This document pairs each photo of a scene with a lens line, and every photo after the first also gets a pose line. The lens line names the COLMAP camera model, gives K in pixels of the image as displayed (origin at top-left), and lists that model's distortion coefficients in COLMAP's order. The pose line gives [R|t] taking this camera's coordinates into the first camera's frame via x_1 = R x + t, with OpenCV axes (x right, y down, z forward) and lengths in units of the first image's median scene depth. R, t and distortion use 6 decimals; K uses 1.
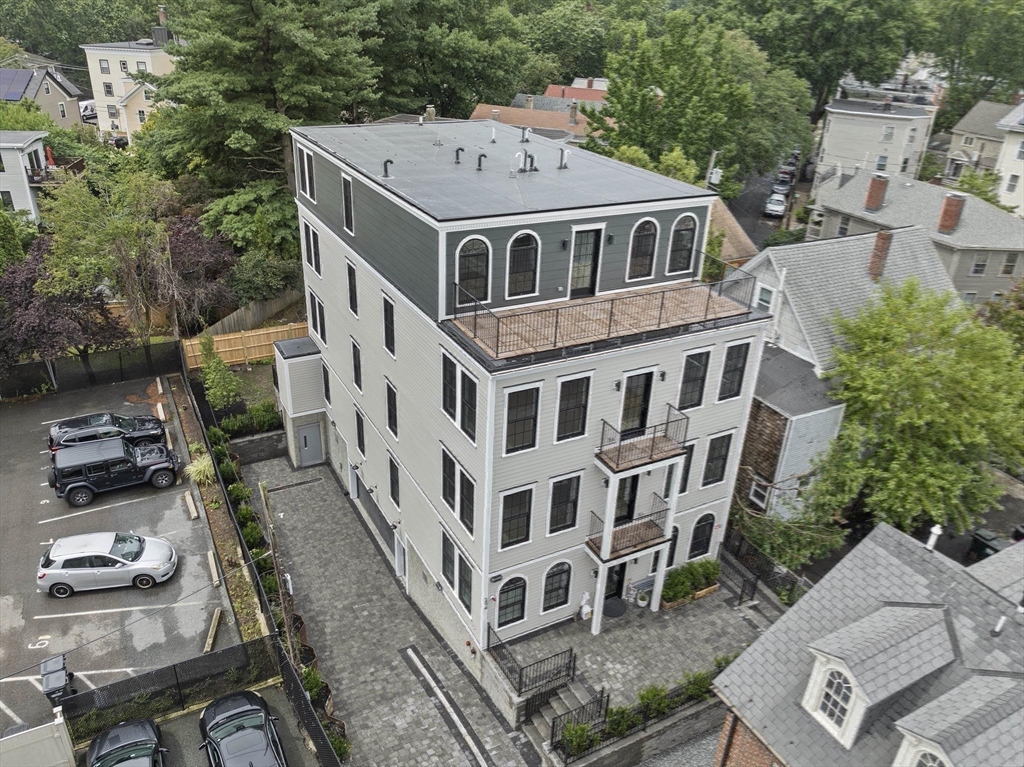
lens RADIAL K [[767.5, 0, 512.0], [0, 767.5, 383.5], [0, 0, 1]] dist [-0.031538, -0.002526]
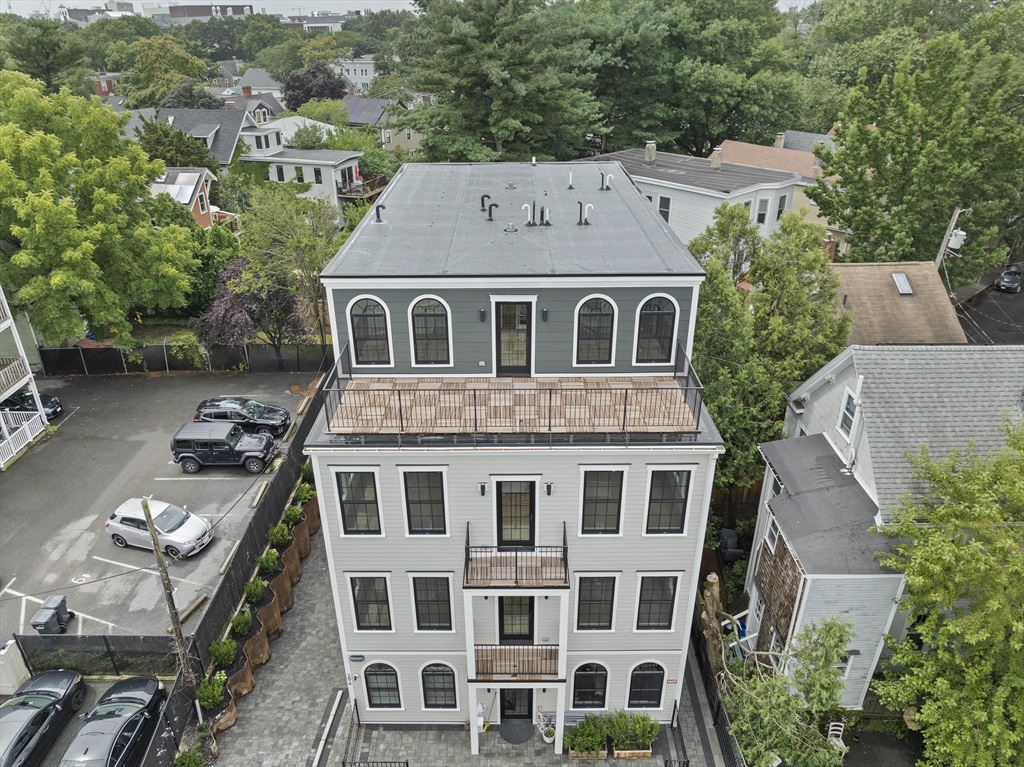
lens RADIAL K [[723.1, 0, 512.0], [0, 723.1, 383.5], [0, 0, 1]] dist [-0.033683, -0.000296]
pose [[0.880783, 0.171599, -0.441333, 0.393474], [-0.176922, 0.983785, 0.029426, -0.111234], [0.439226, 0.052164, 0.896861, 0.228978]]
